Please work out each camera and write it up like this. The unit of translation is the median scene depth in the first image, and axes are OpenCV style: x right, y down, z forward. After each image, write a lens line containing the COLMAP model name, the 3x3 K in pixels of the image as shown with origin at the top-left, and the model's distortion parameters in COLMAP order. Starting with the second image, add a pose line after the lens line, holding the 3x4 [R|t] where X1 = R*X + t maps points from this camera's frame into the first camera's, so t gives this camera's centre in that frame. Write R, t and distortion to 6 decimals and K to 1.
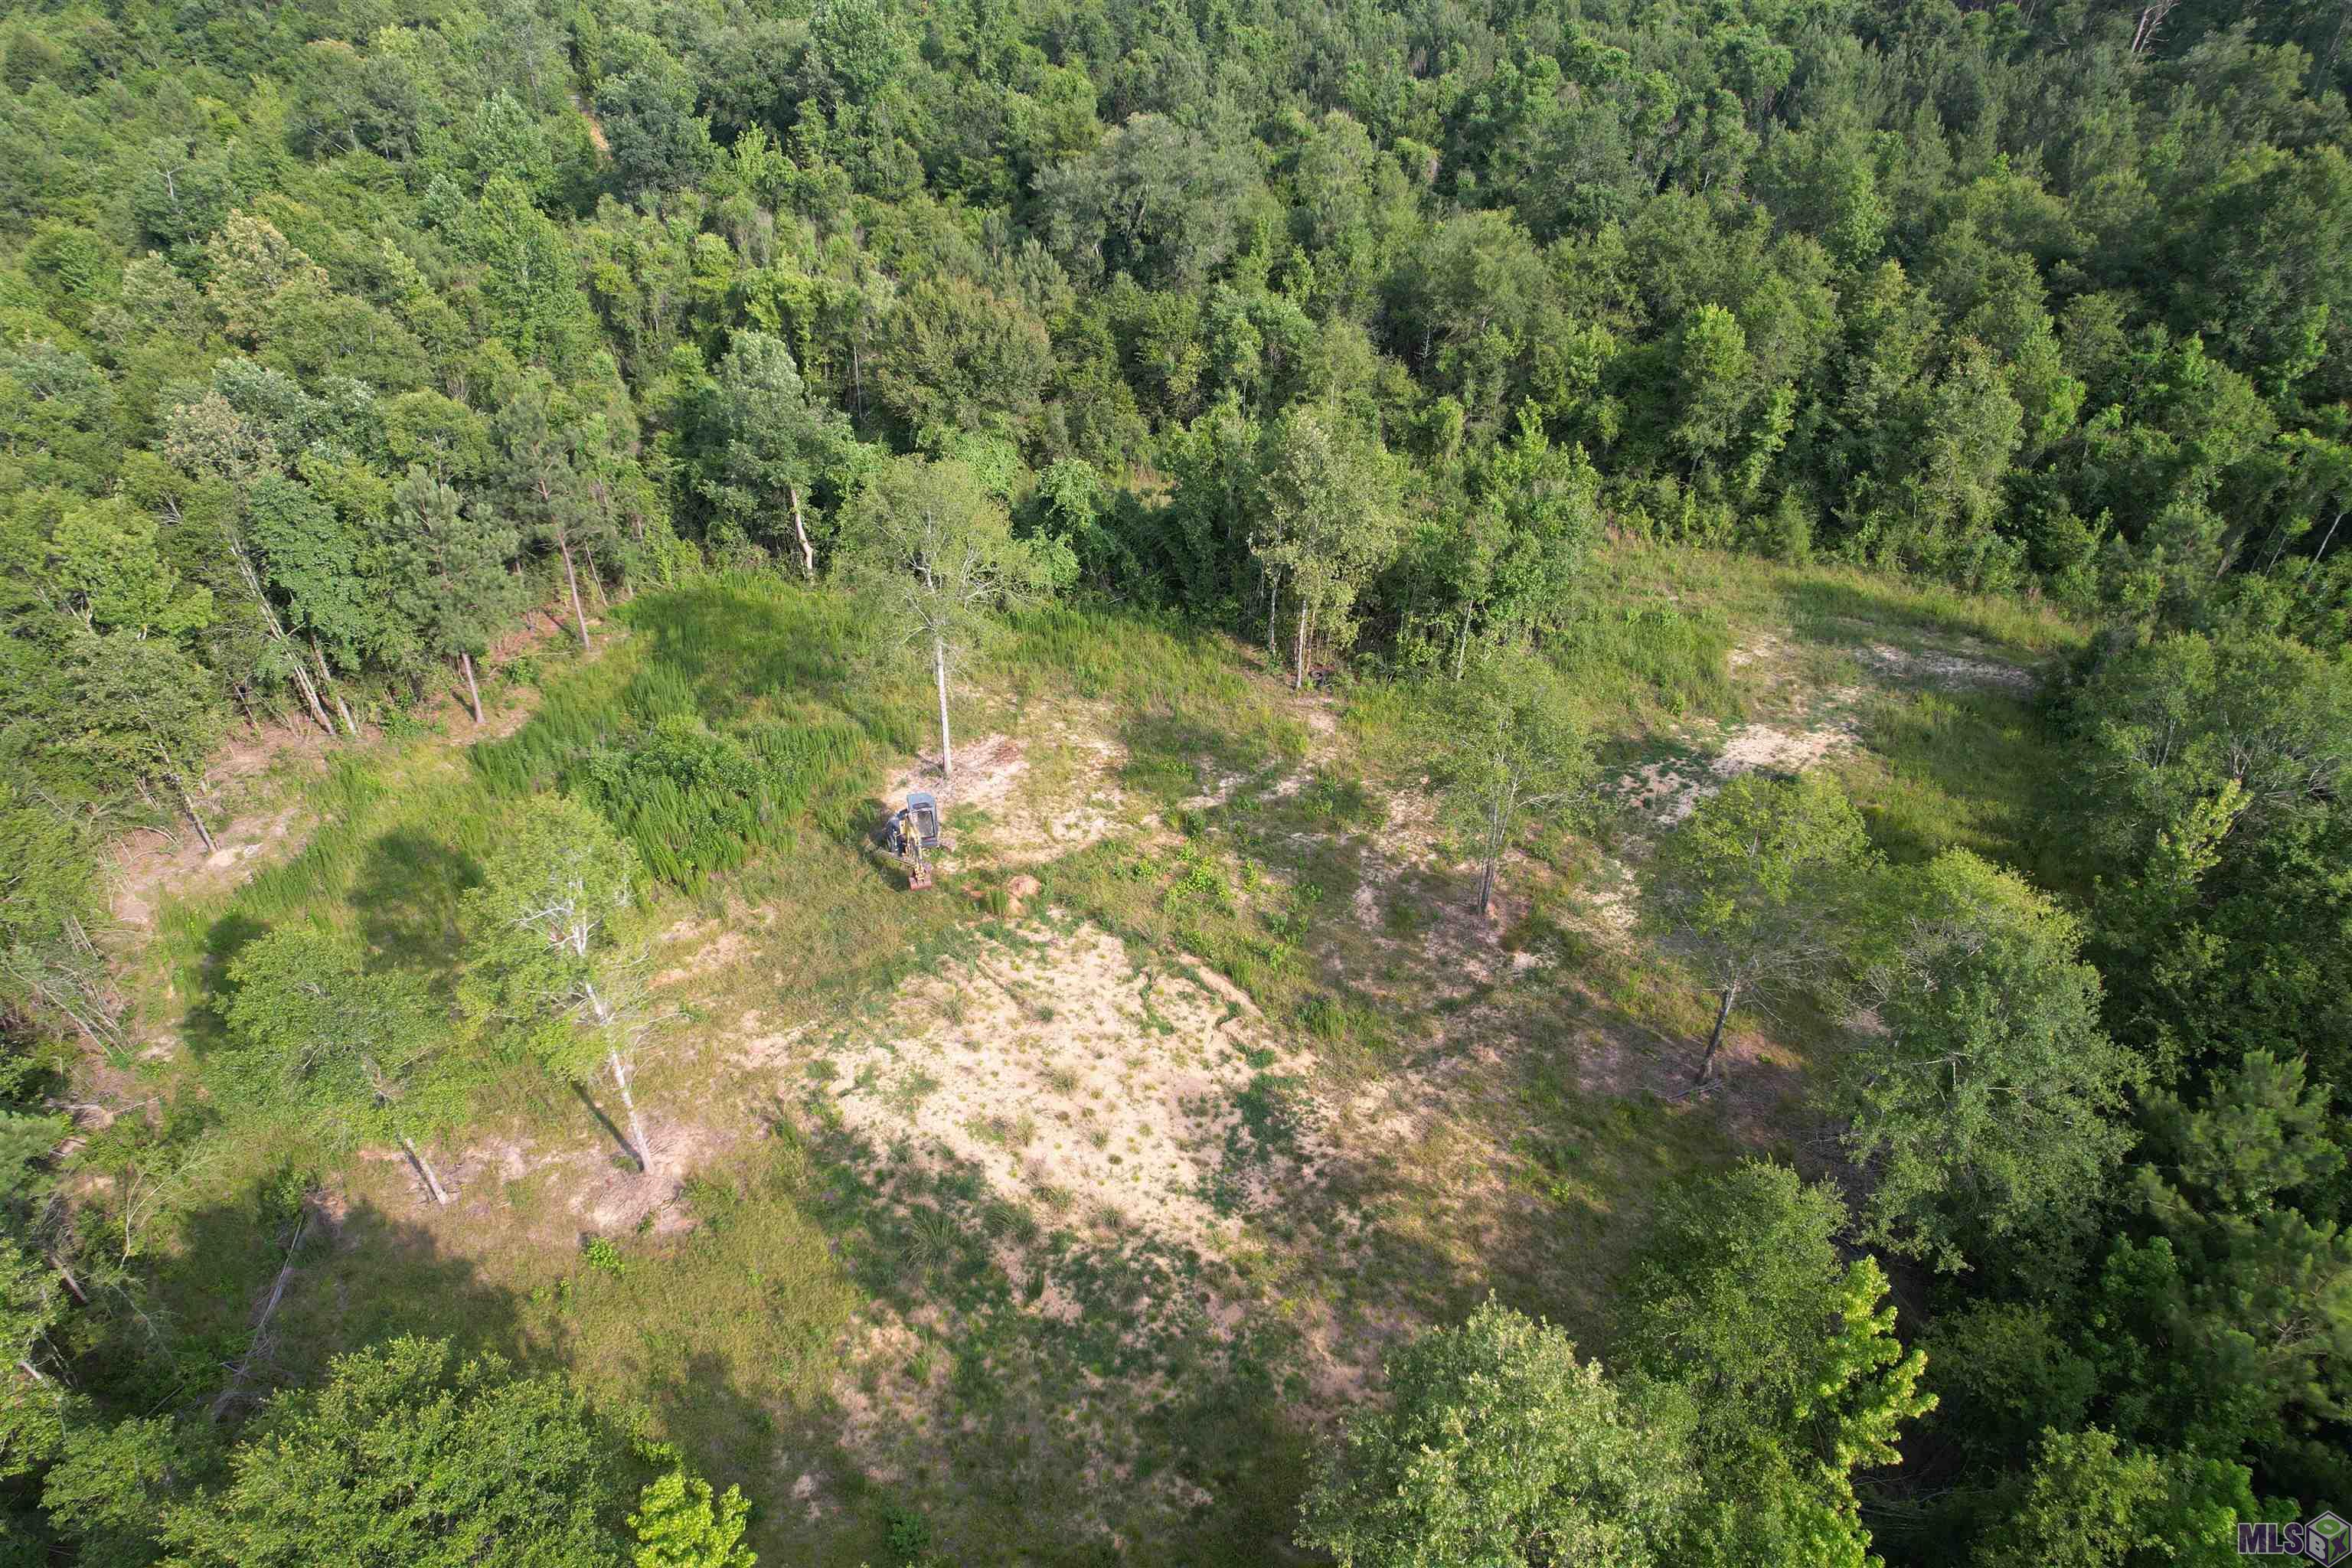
lens RADIAL K [[1490.2, 0, 1171.0], [0, 1490.2, 784.5], [0, 0, 1]] dist [-0.052861, 0.025784]
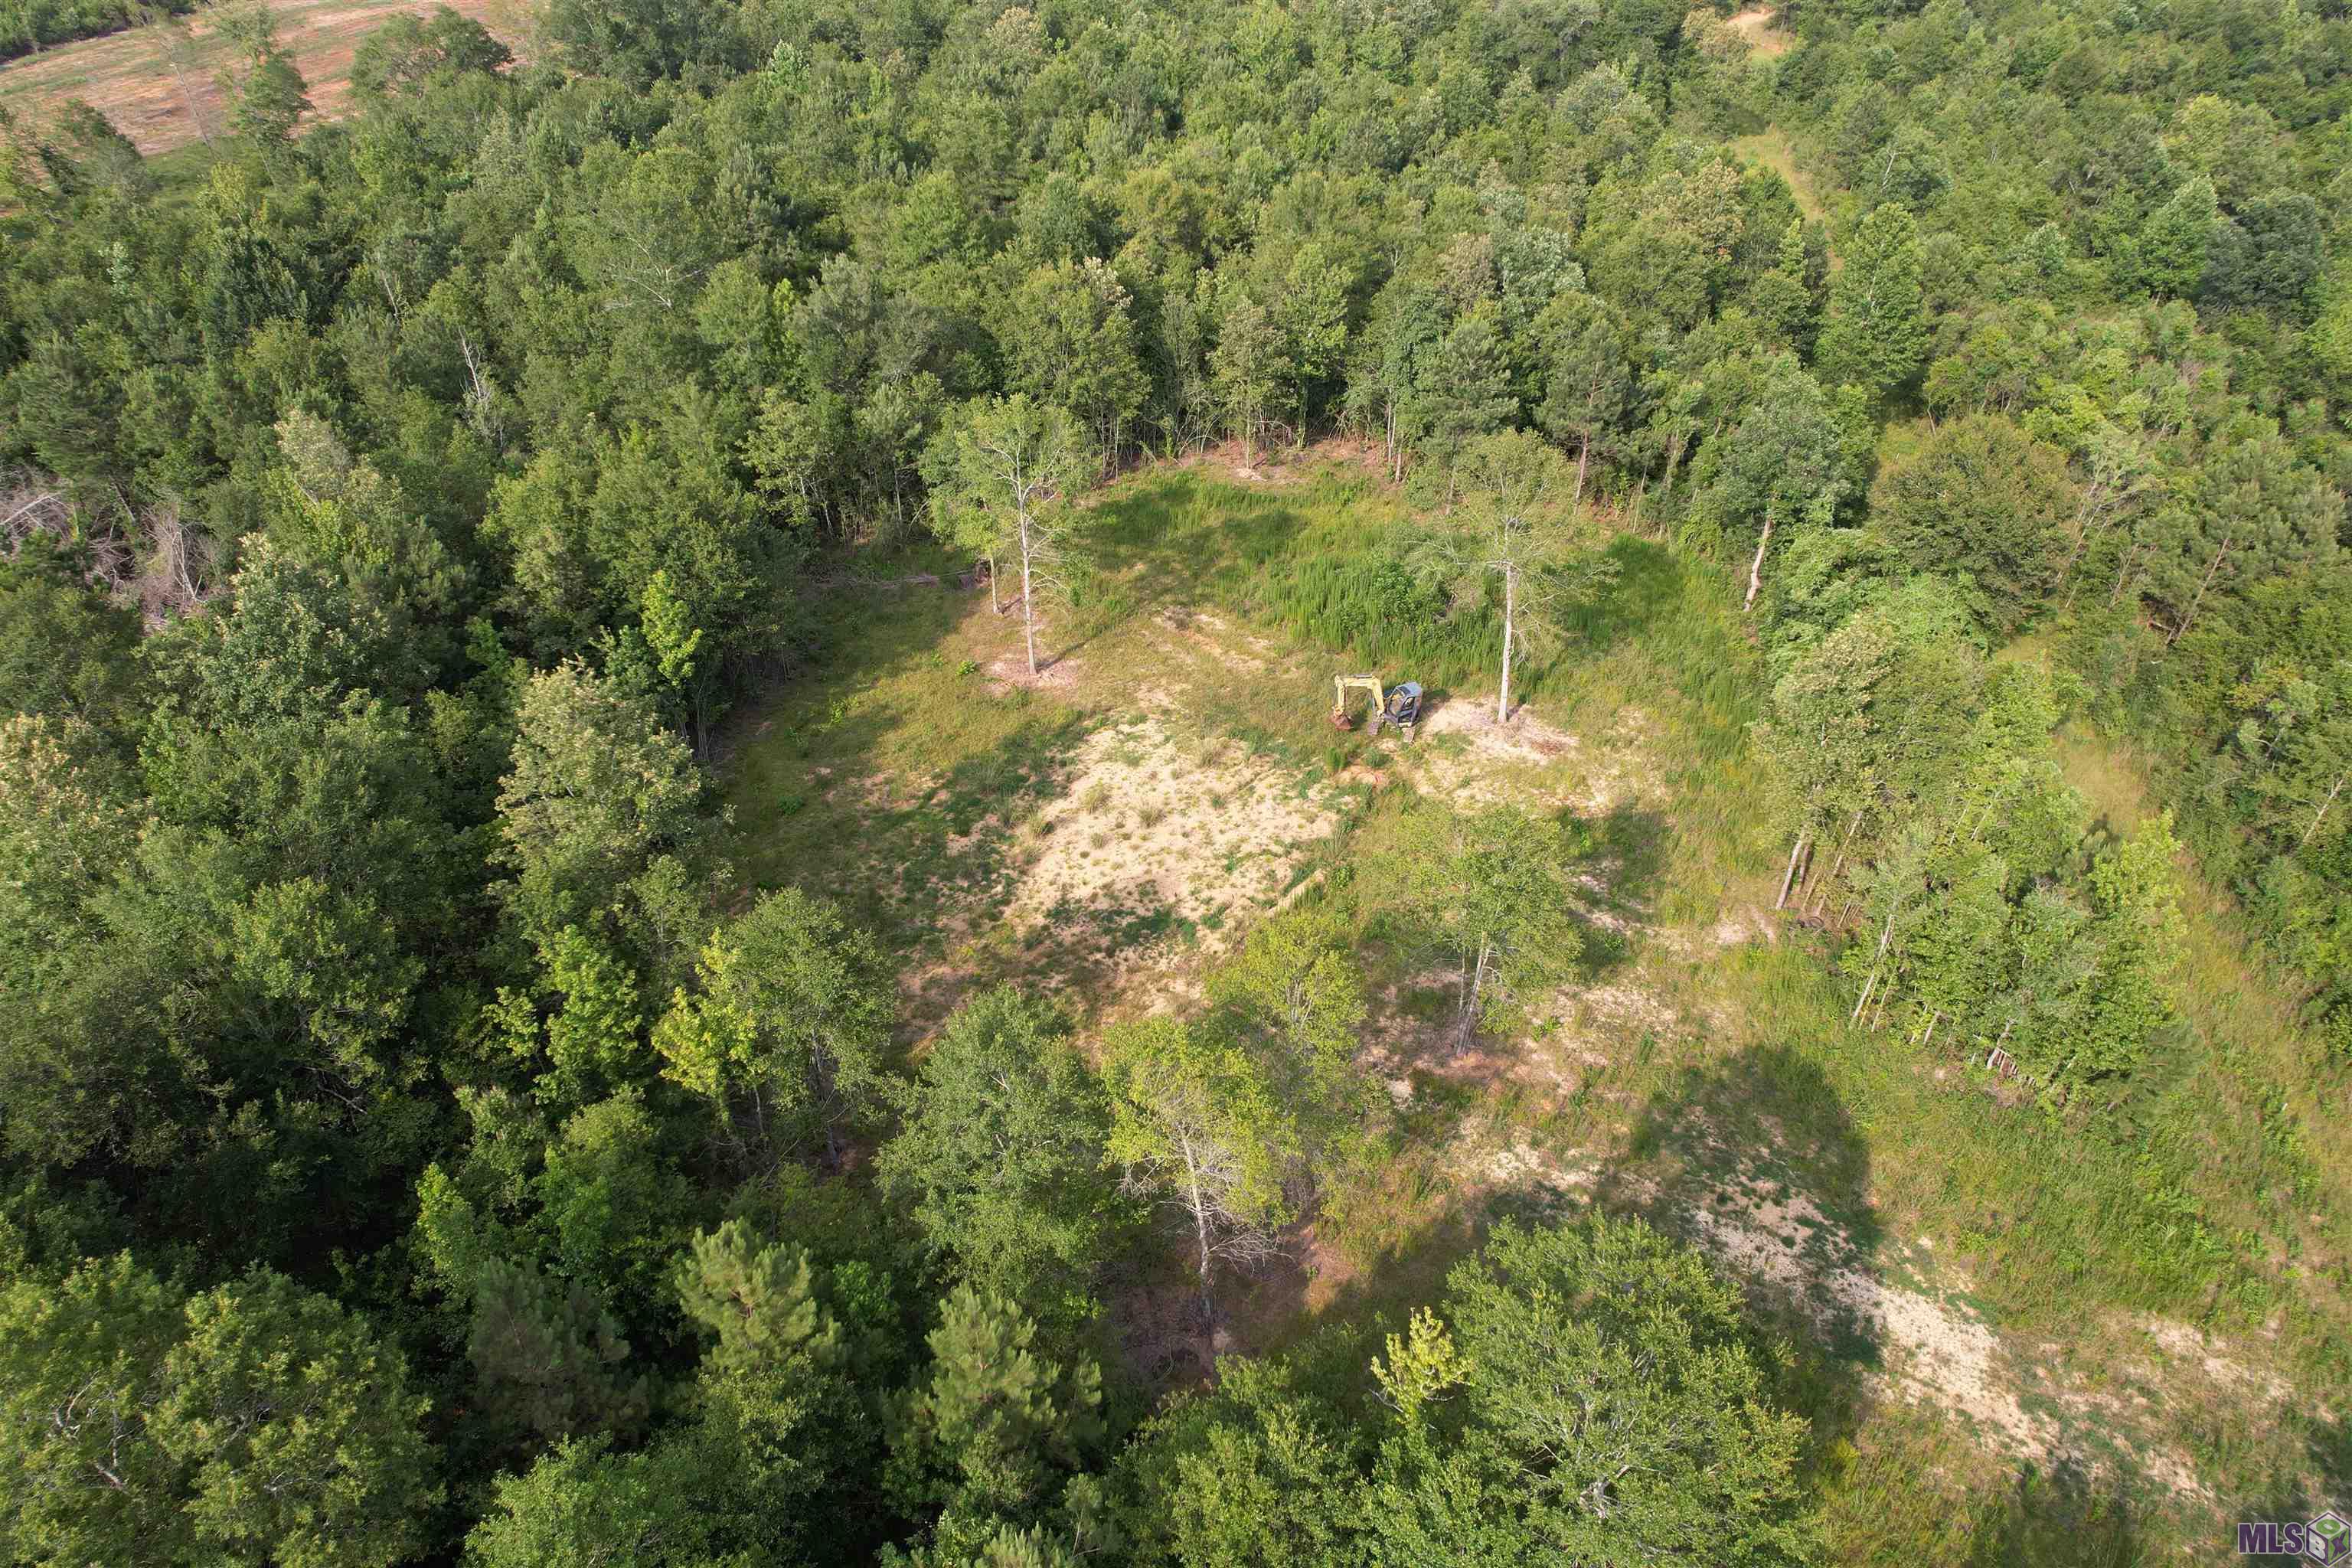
lens RADIAL K [[1490.2, 0, 1178.1], [0, 1490.2, 776.1], [0, 0, 1]] dist [-0.052861, 0.025784]
pose [[0.195288, 0.586445, -0.786095, 0.809726], [-0.609065, 0.700751, 0.371467, -0.281736], [0.768702, 0.406240, 0.494031, 0.309466]]
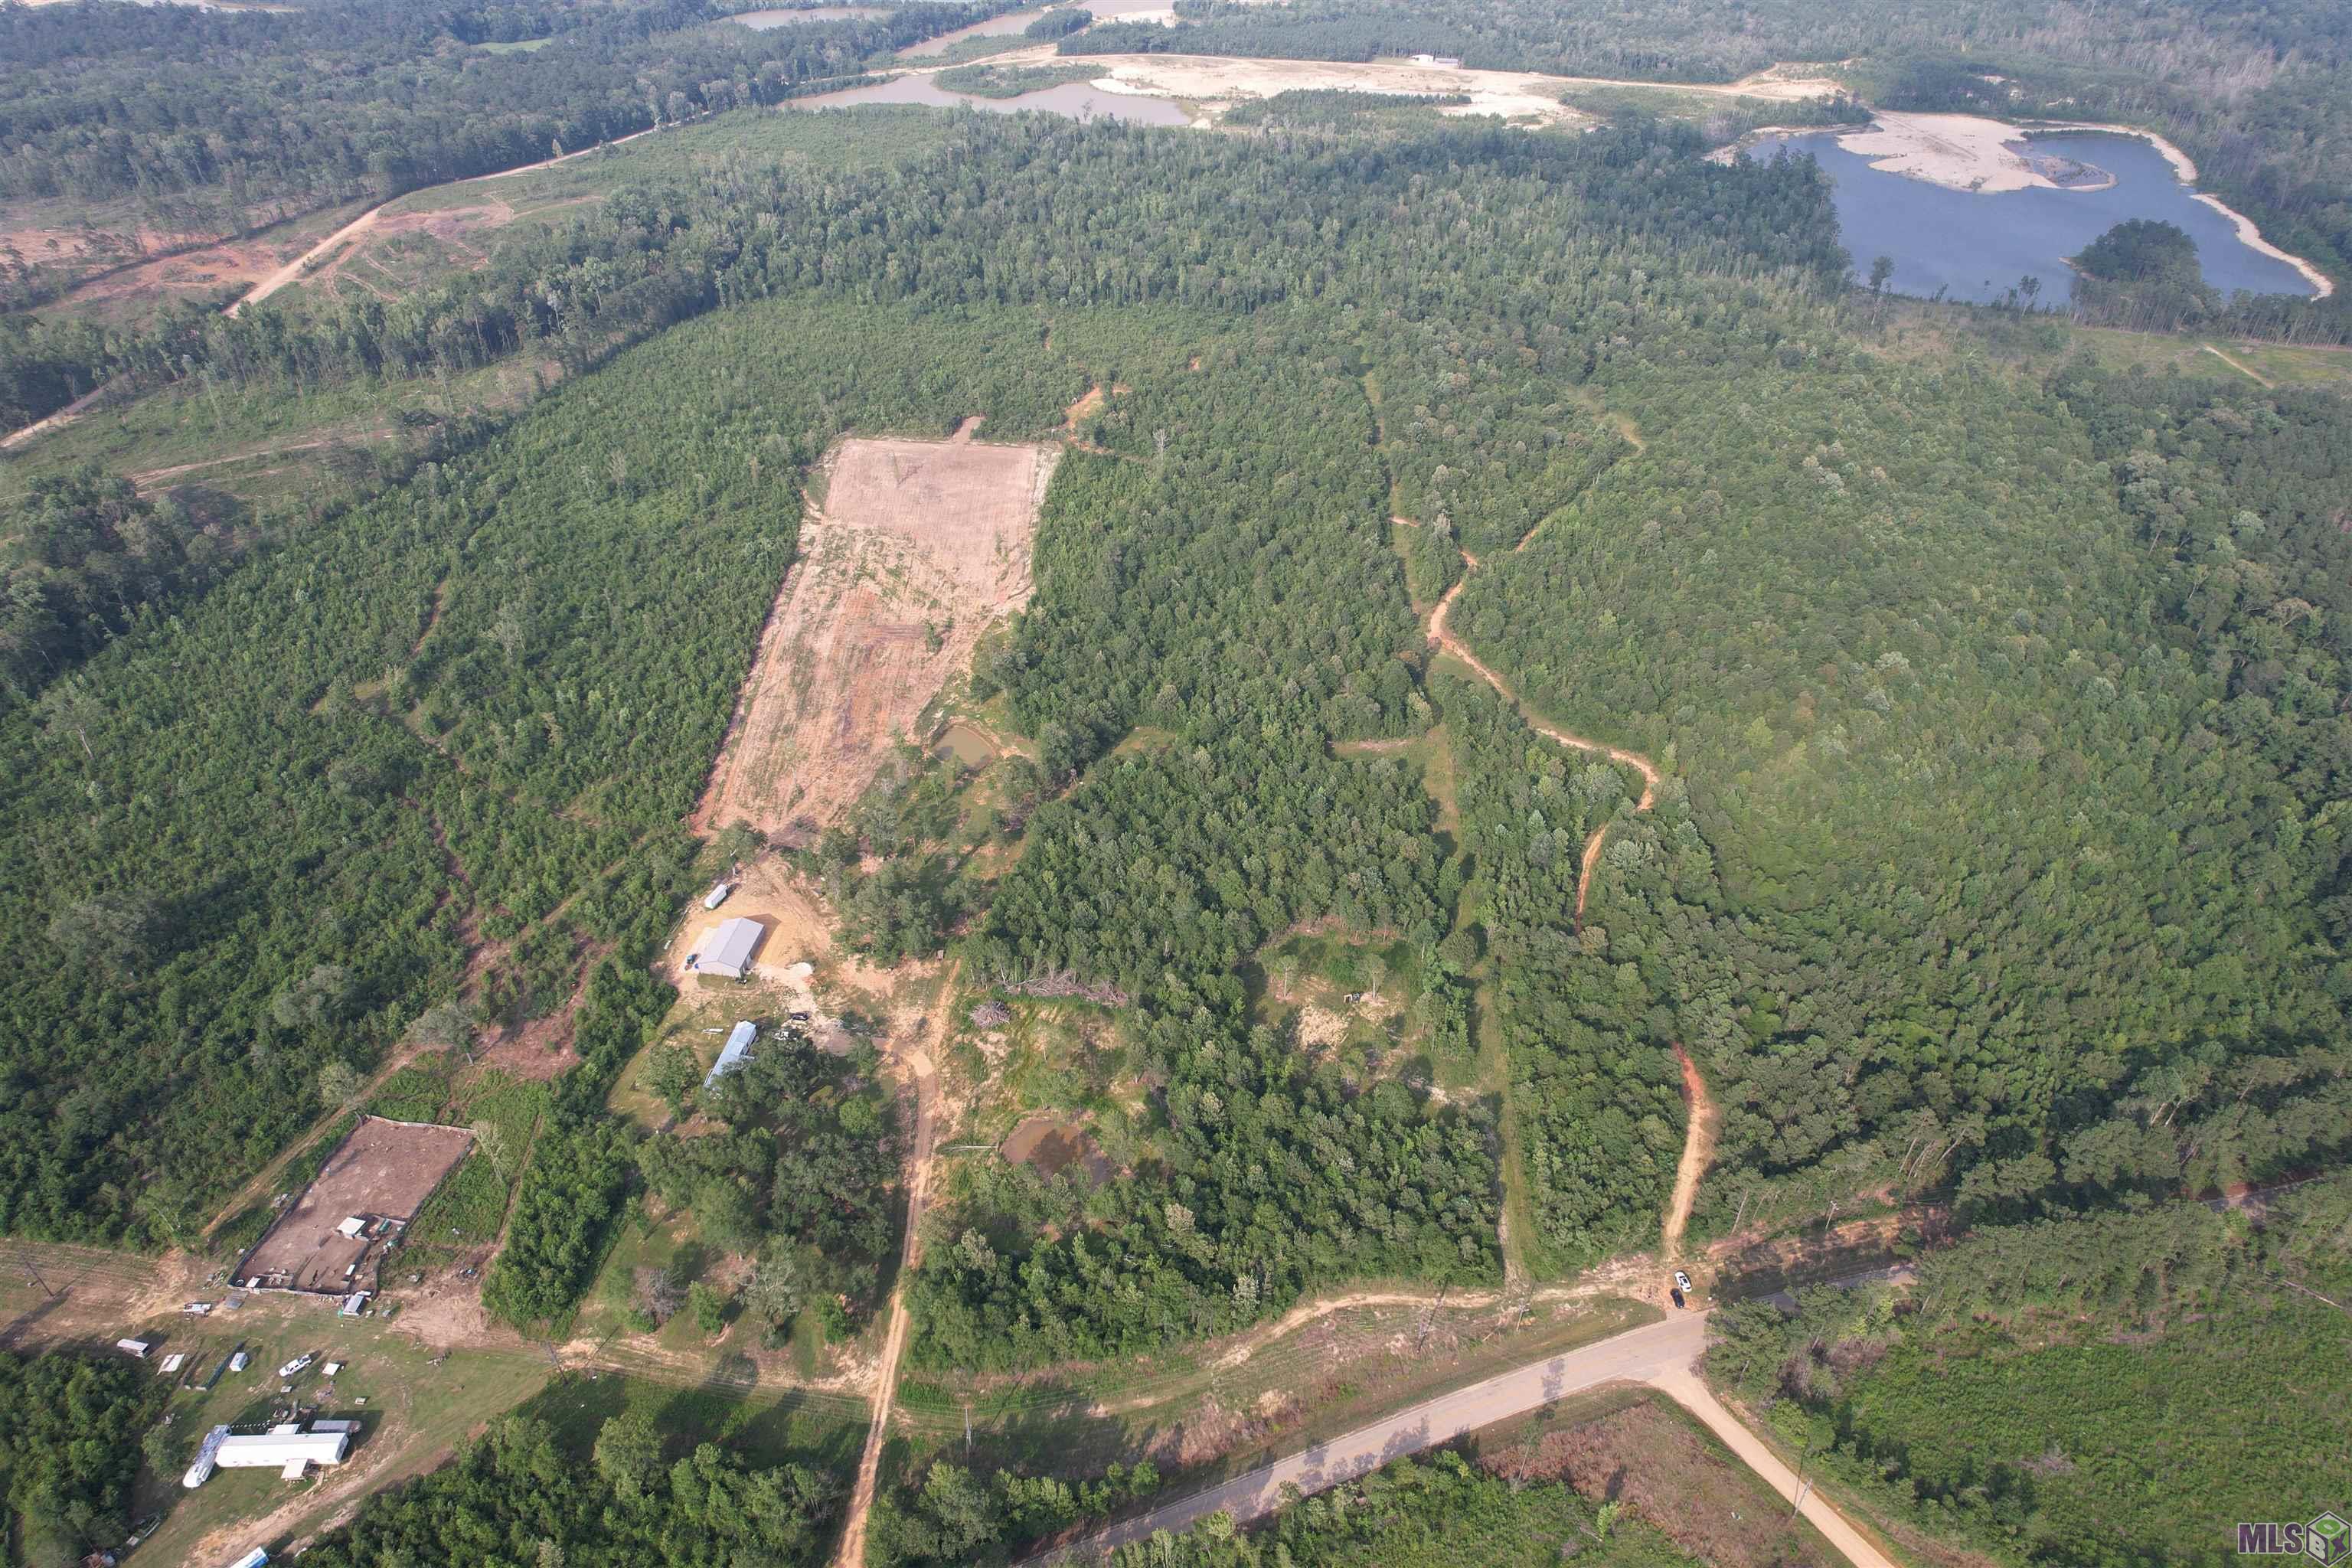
lens RADIAL K [[1490.2, 0, 1174.4], [0, 1490.2, 783.9], [0, 0, 1]] dist [-0.052861, 0.025784]
pose [[0.327206, 0.565906, -0.756761, 4.113325], [-0.589664, 0.748069, 0.304449, -2.266030], [0.738399, 0.346617, 0.578467, -3.796072]]
